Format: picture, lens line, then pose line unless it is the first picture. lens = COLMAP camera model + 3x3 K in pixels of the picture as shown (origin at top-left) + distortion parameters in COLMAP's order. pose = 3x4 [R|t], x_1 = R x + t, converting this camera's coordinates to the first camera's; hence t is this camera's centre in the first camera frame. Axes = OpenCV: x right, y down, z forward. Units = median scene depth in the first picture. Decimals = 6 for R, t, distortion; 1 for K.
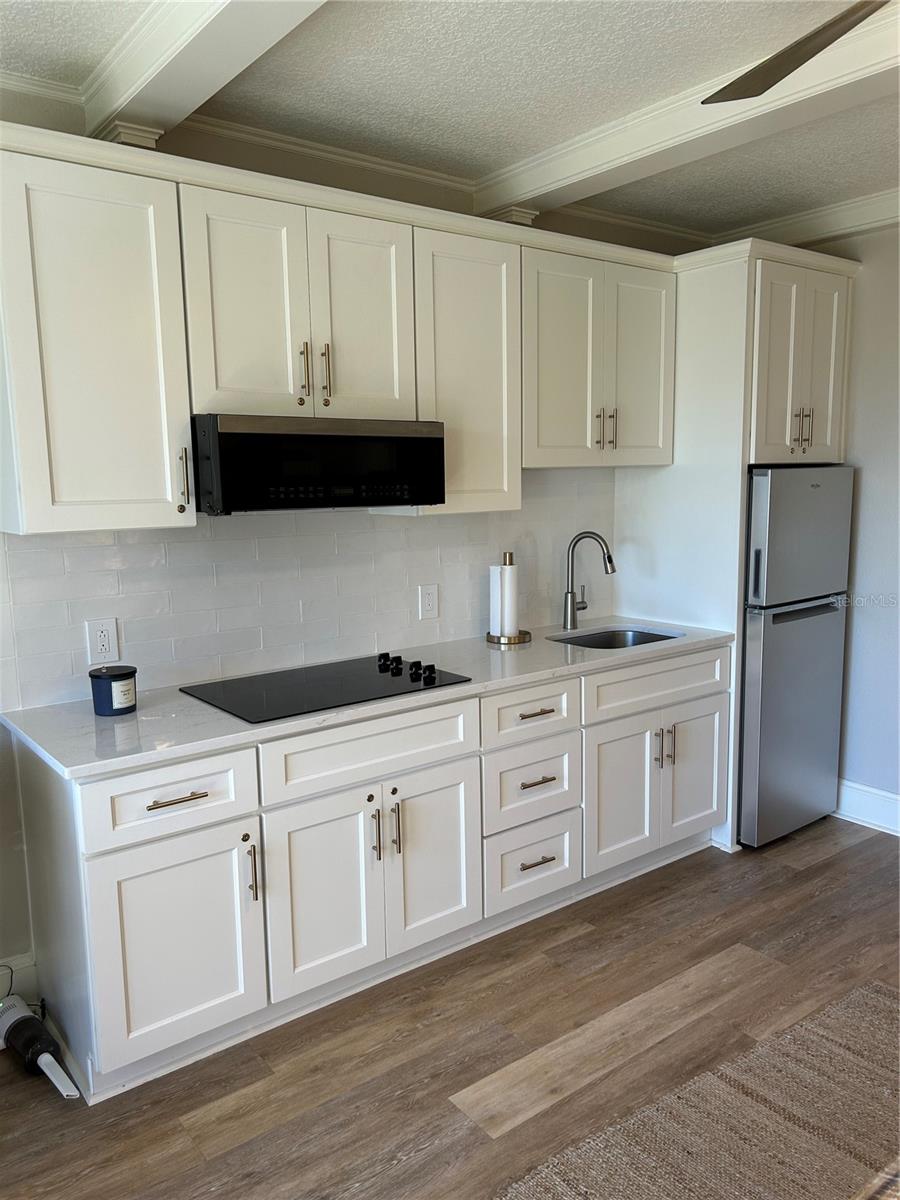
lens RADIAL K [[907.8, 0, 455.1], [0, 907.8, 601.9], [0, 0, 1]] dist [0.027238, -0.038321]
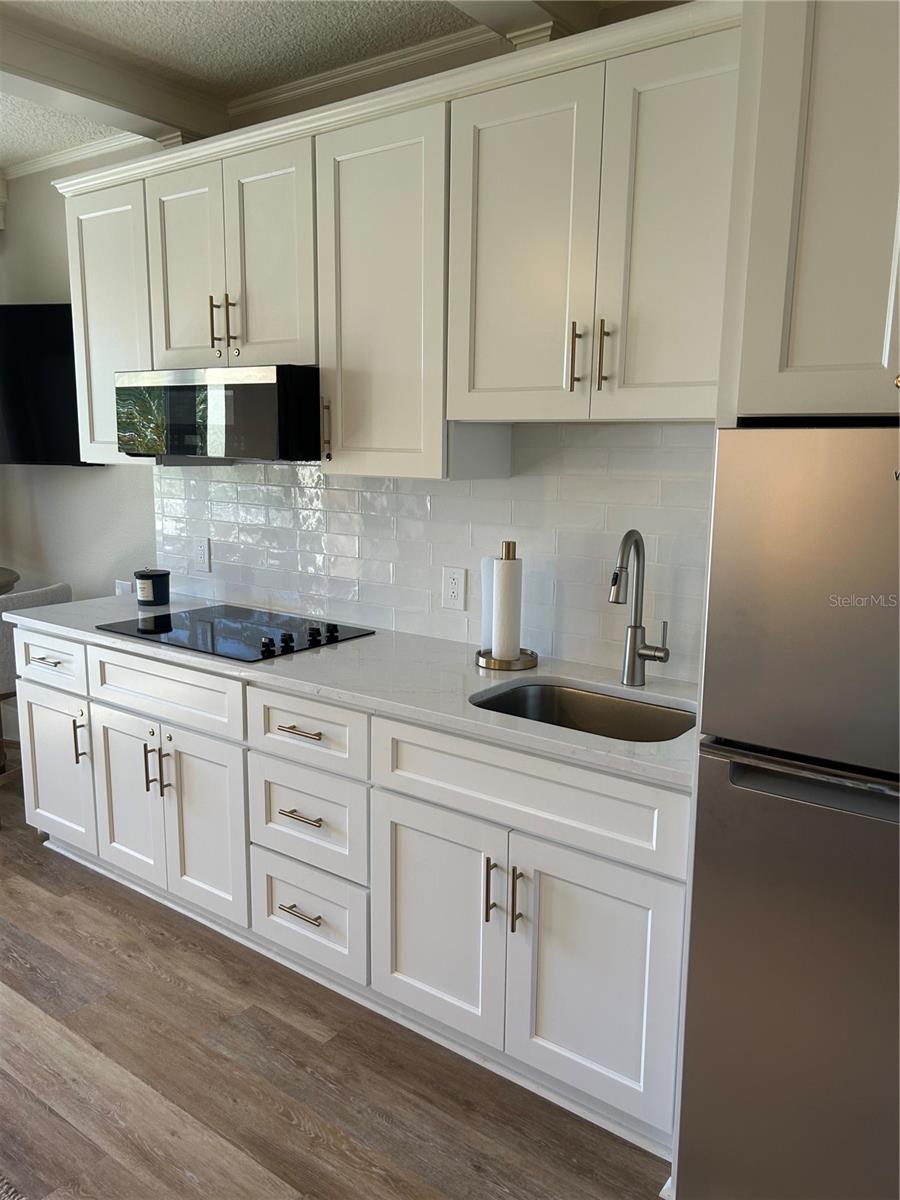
lens RADIAL K [[907.8, 0, 453.4], [0, 907.8, 611.9], [0, 0, 1]] dist [0.027238, -0.038321]
pose [[0.269228, 0.202071, -0.941639, 1.052025], [-0.150535, 0.974552, 0.166094, -0.162375], [0.951239, 0.097033, 0.292795, 1.096412]]
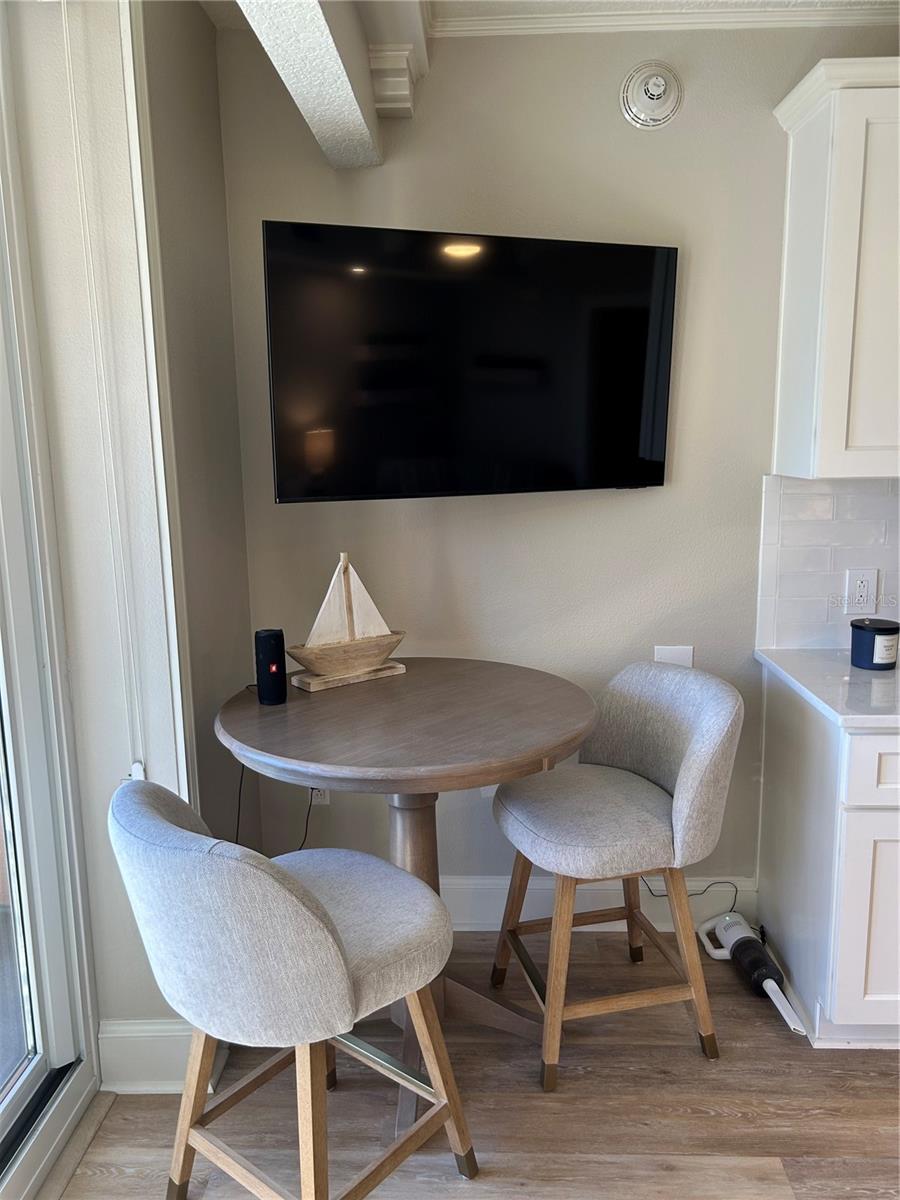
lens RADIAL K [[907.8, 0, 451.8], [0, 907.8, 590.3], [0, 0, 1]] dist [0.027238, -0.038321]
pose [[0.765265, 0.113867, -0.633564, -0.112353], [-0.086576, 0.993494, 0.073983, 0.008047], [0.637867, -0.001765, 0.770144, -0.030078]]
